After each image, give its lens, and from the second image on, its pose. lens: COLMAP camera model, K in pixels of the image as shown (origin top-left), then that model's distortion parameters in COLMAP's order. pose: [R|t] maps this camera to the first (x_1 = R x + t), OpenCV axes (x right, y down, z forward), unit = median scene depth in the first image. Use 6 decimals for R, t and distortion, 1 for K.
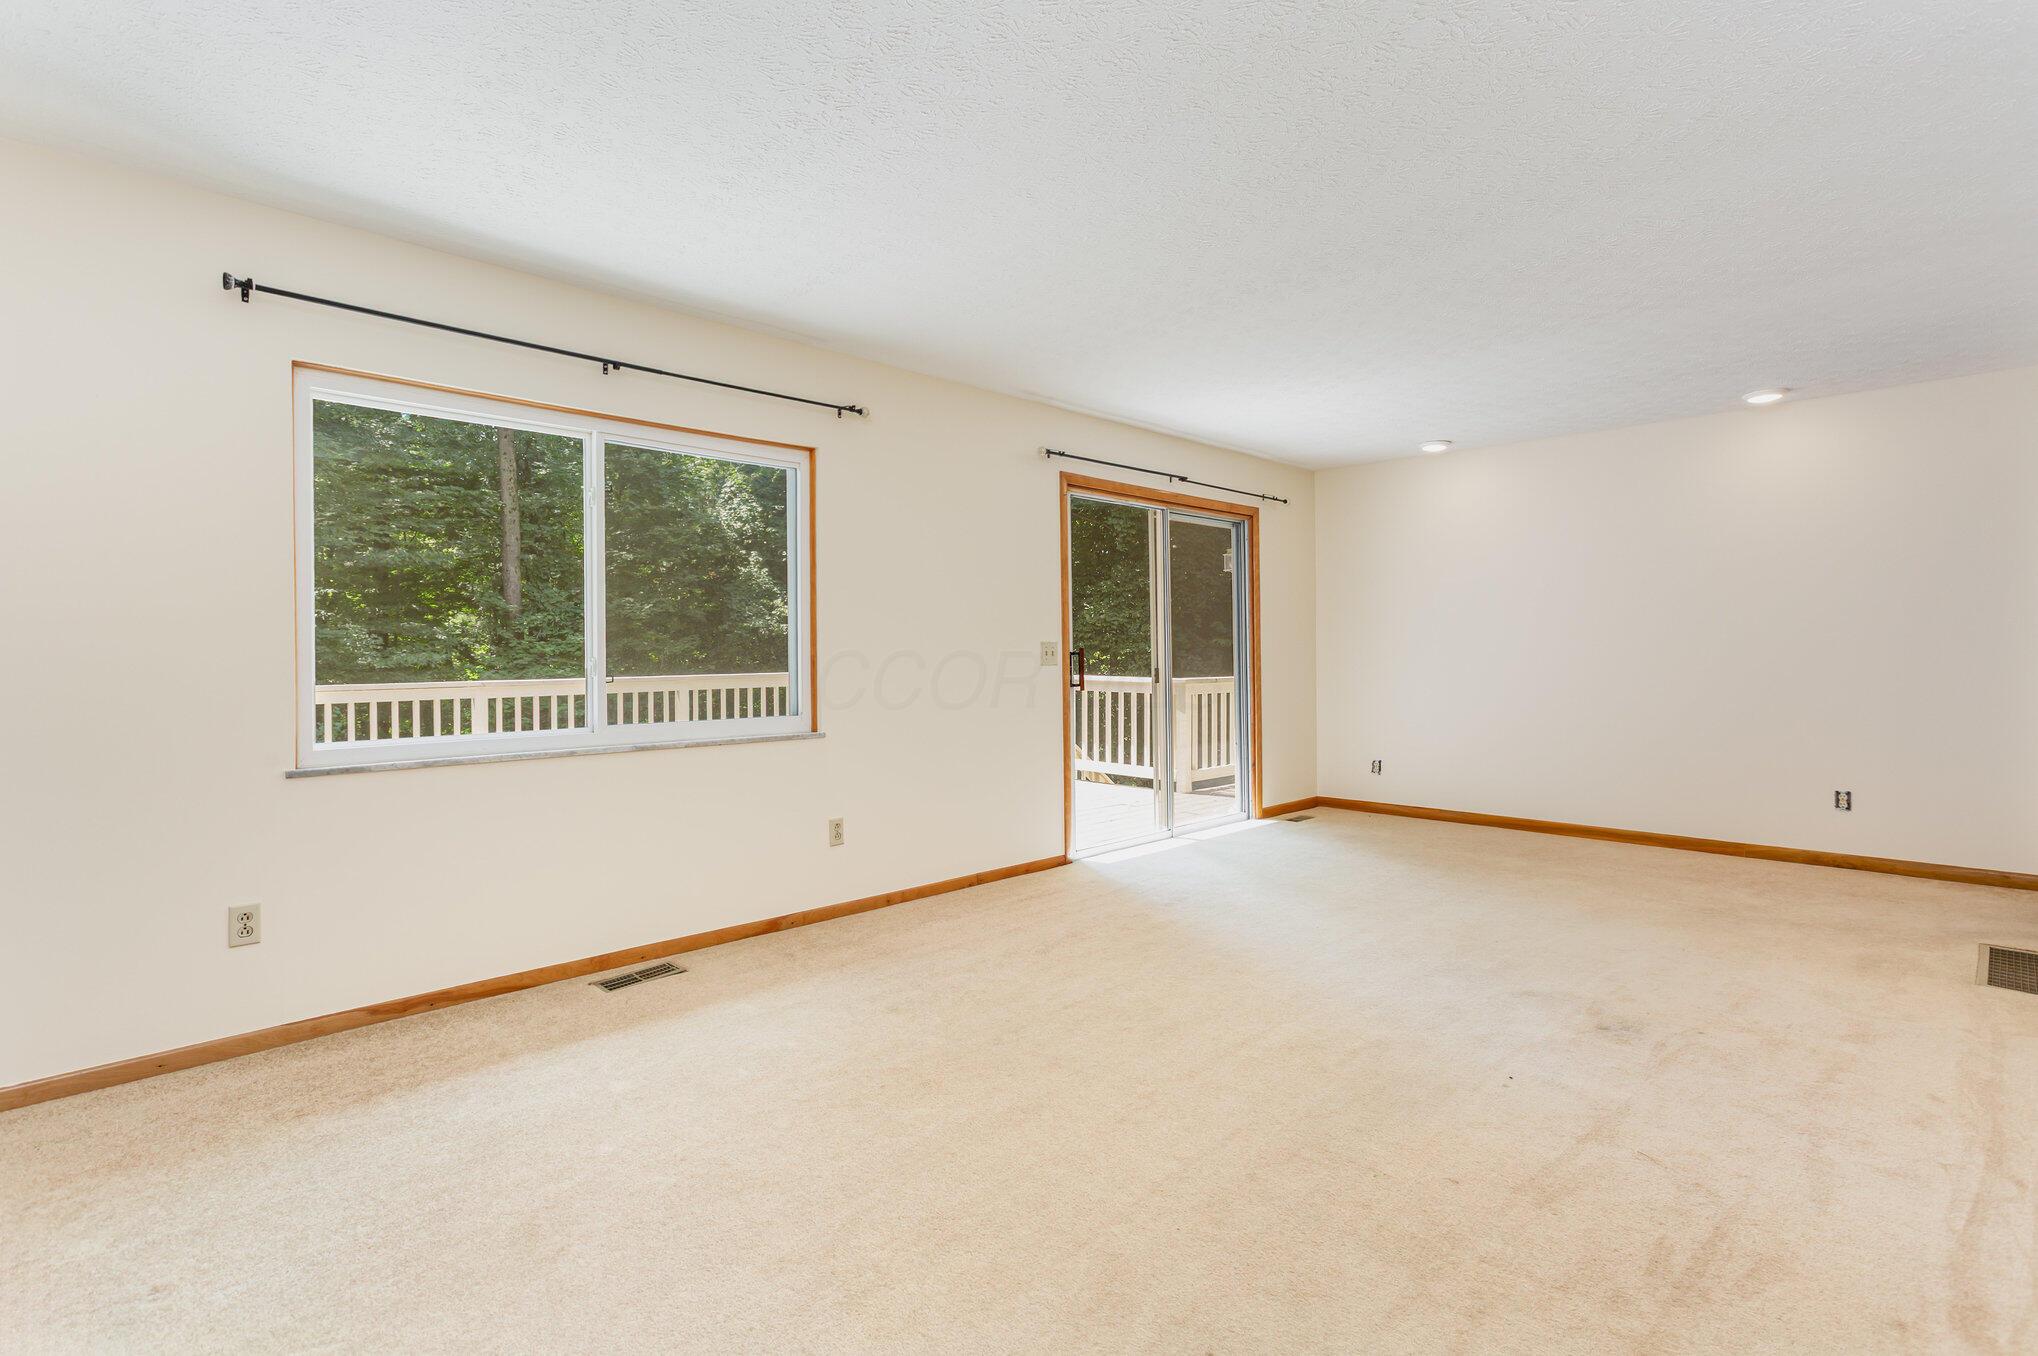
lens RADIAL K [[1001.3, 0, 1022.9], [0, 1001.3, 673.3], [0, 0, 1]] dist [0.003141, 0.001194]
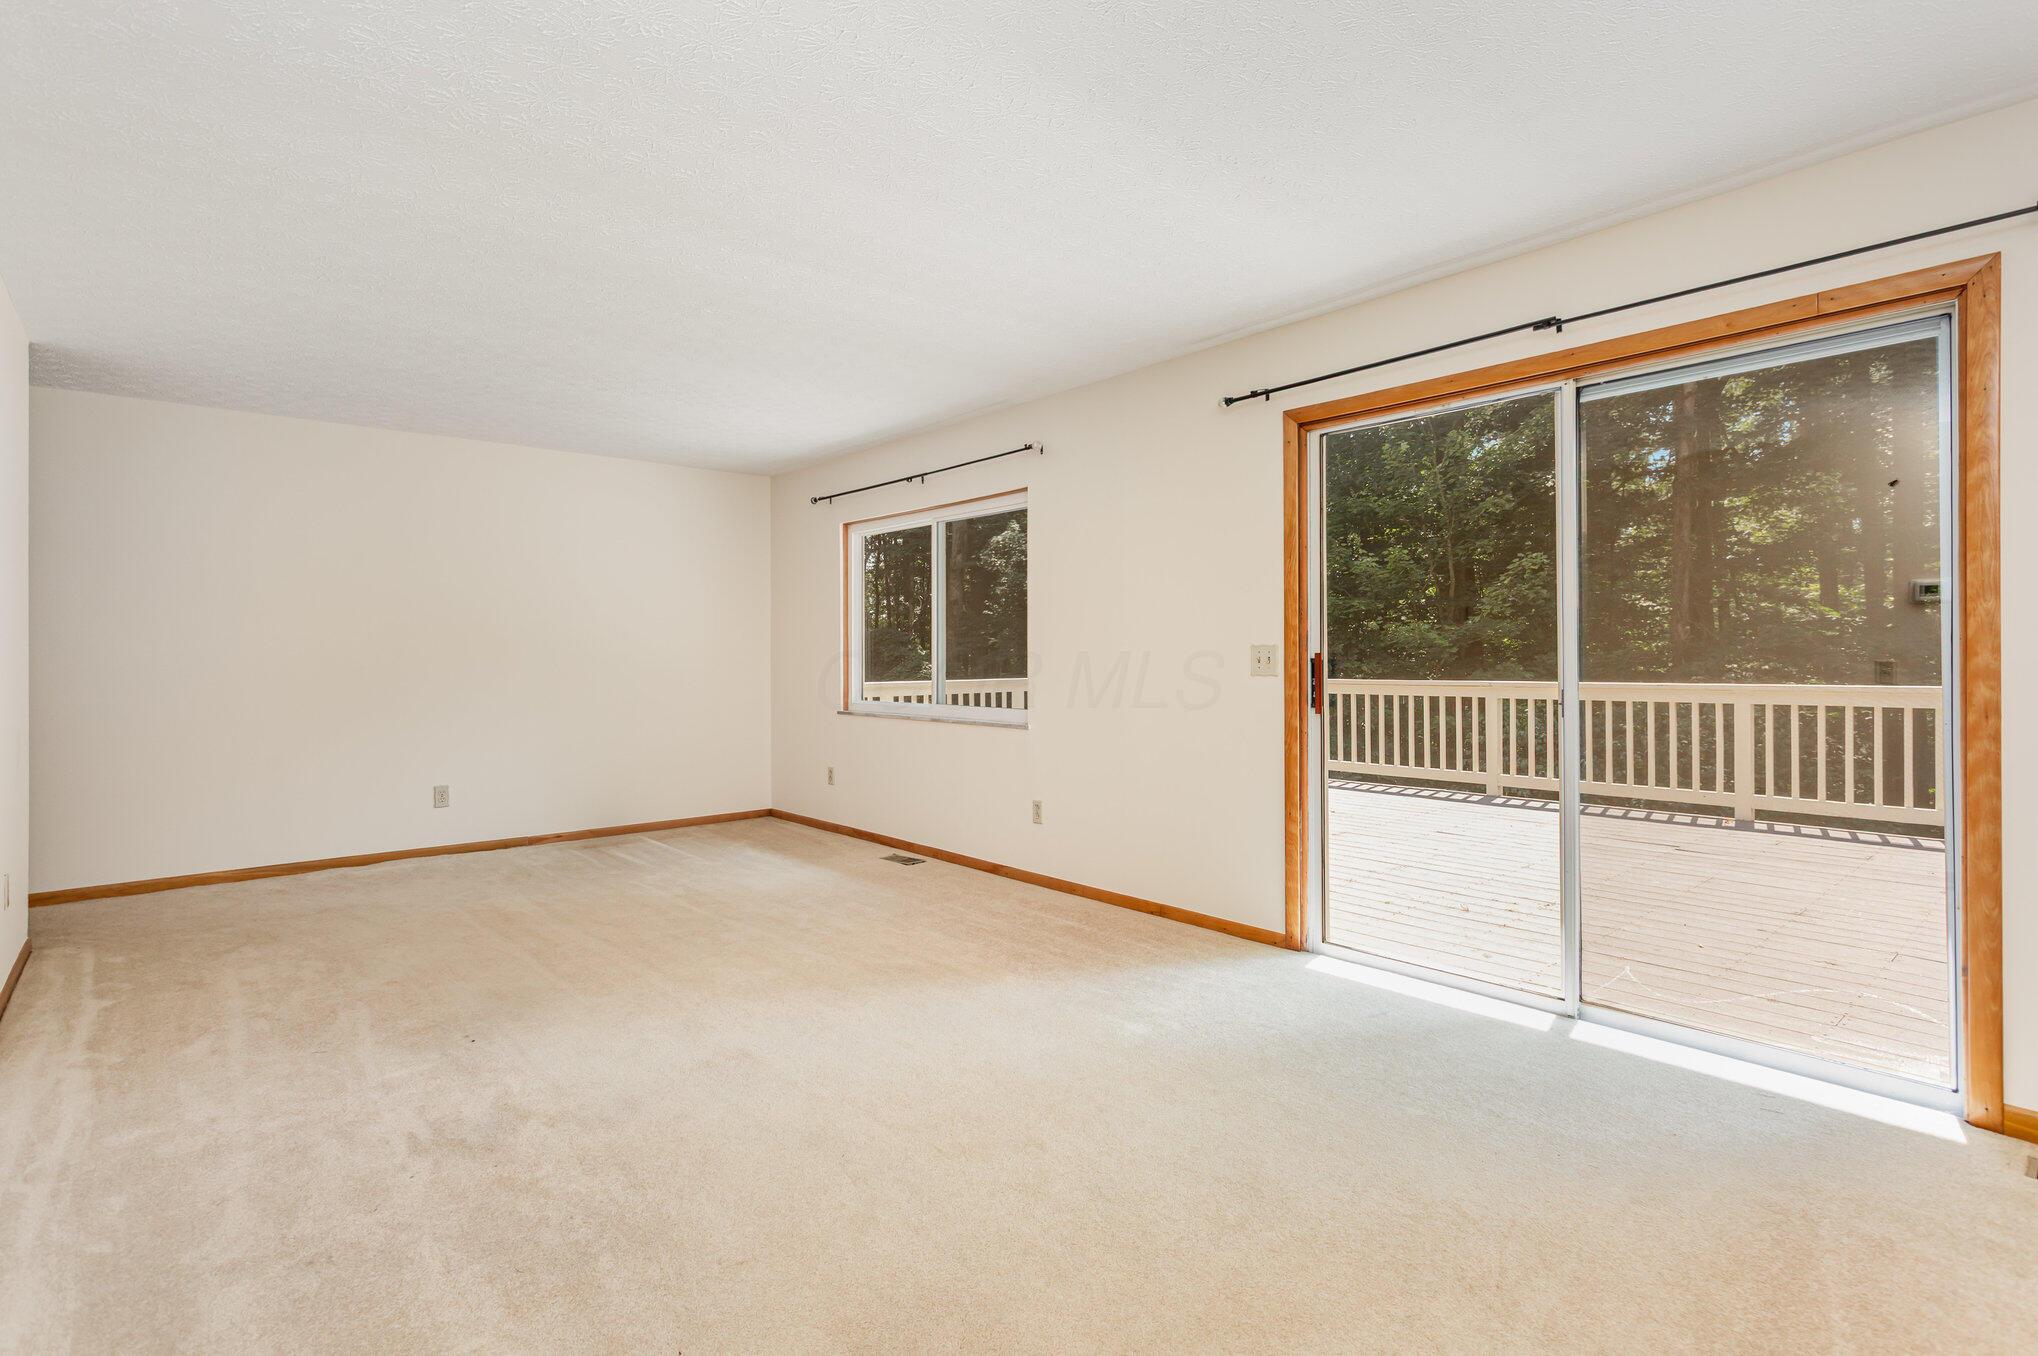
lens RADIAL K [[1001.3, 0, 1022.9], [0, 1001.3, 673.3], [0, 0, 1]] dist [0.003141, 0.001194]
pose [[-0.085840, 0.022088, -0.996064, 0.772896], [-0.017824, 0.999560, 0.023702, -0.023723], [0.996149, 0.019788, -0.085409, 0.859177]]
